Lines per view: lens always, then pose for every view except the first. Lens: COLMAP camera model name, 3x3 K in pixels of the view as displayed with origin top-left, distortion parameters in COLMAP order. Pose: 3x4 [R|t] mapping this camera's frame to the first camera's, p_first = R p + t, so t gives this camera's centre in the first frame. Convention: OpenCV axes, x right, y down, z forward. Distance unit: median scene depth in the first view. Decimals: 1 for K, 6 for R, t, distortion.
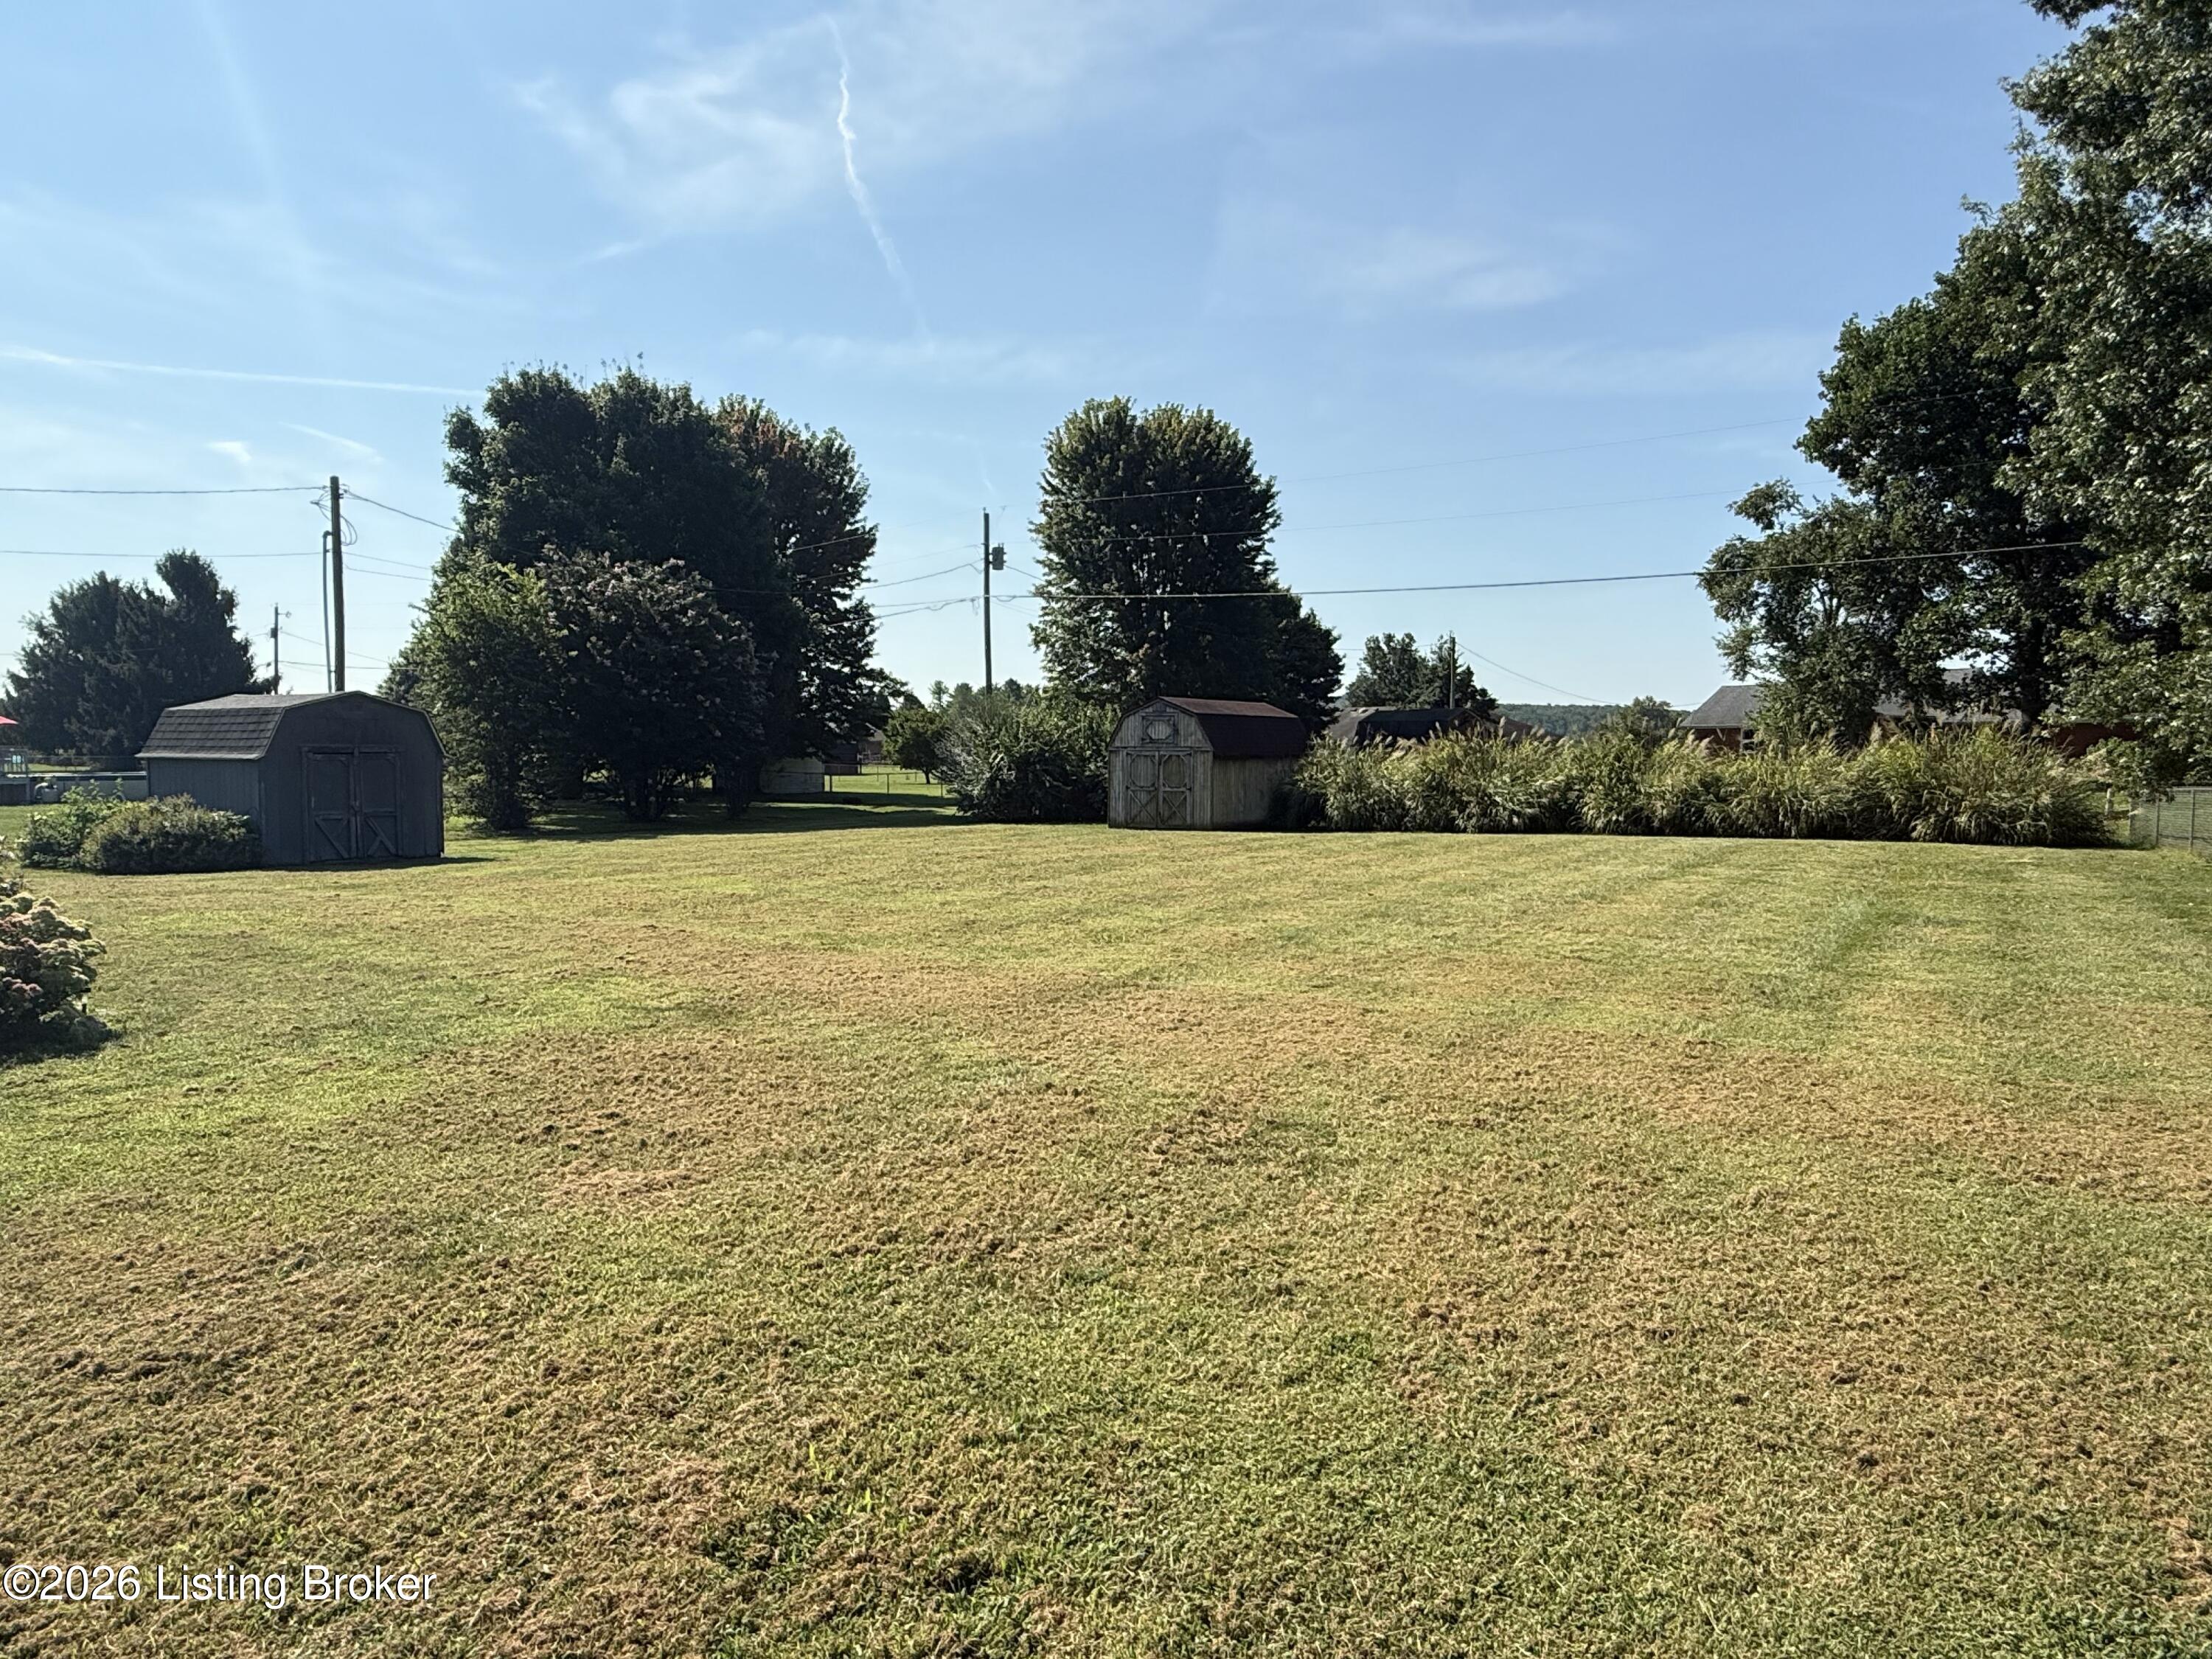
lens RADIAL K [[1365.6, 0, 1106.0], [0, 1365.6, 829.5], [0, 0, 1]] dist [-0.001998, -0.083271]
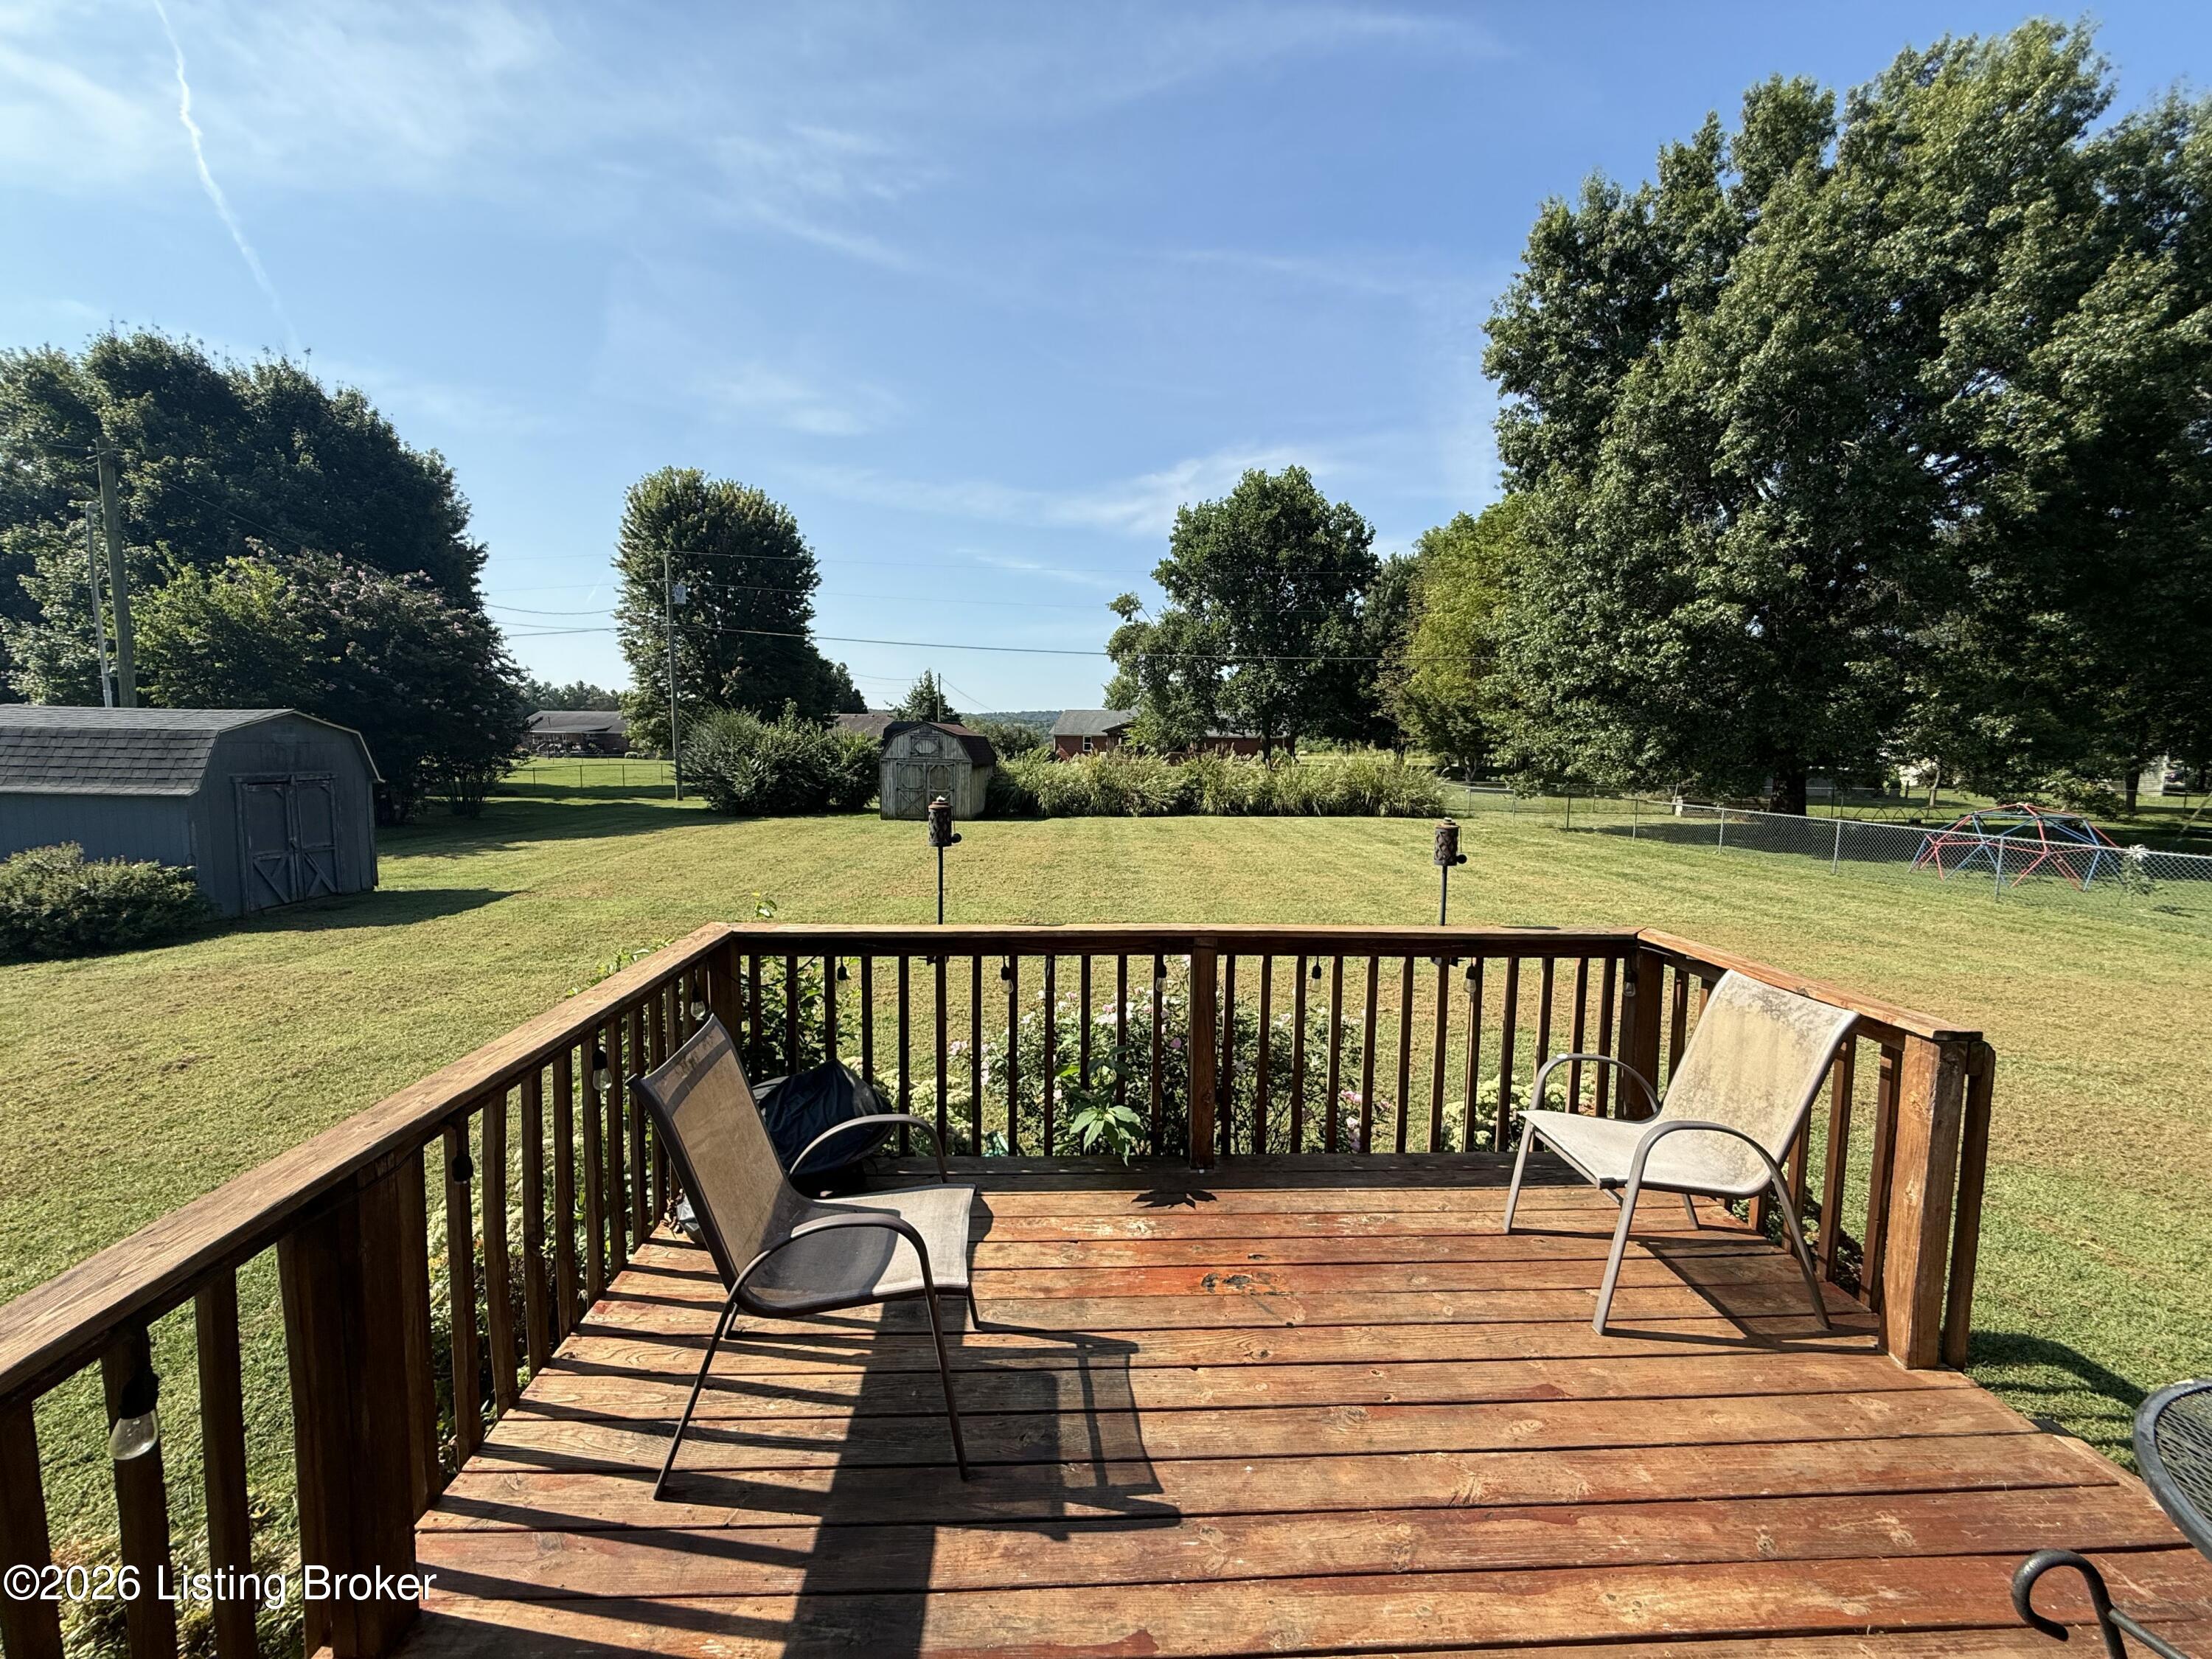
lens RADIAL K [[898.7, 0, 1106.0], [0, 898.7, 829.5], [0, 0, 1]] dist [-0.001972, -0.000101]
pose [[0.811589, -0.043746, 0.582588, -0.216669], [0.015984, 0.998482, 0.052707, -0.022272], [-0.584010, -0.033464, 0.811057, 0.100739]]
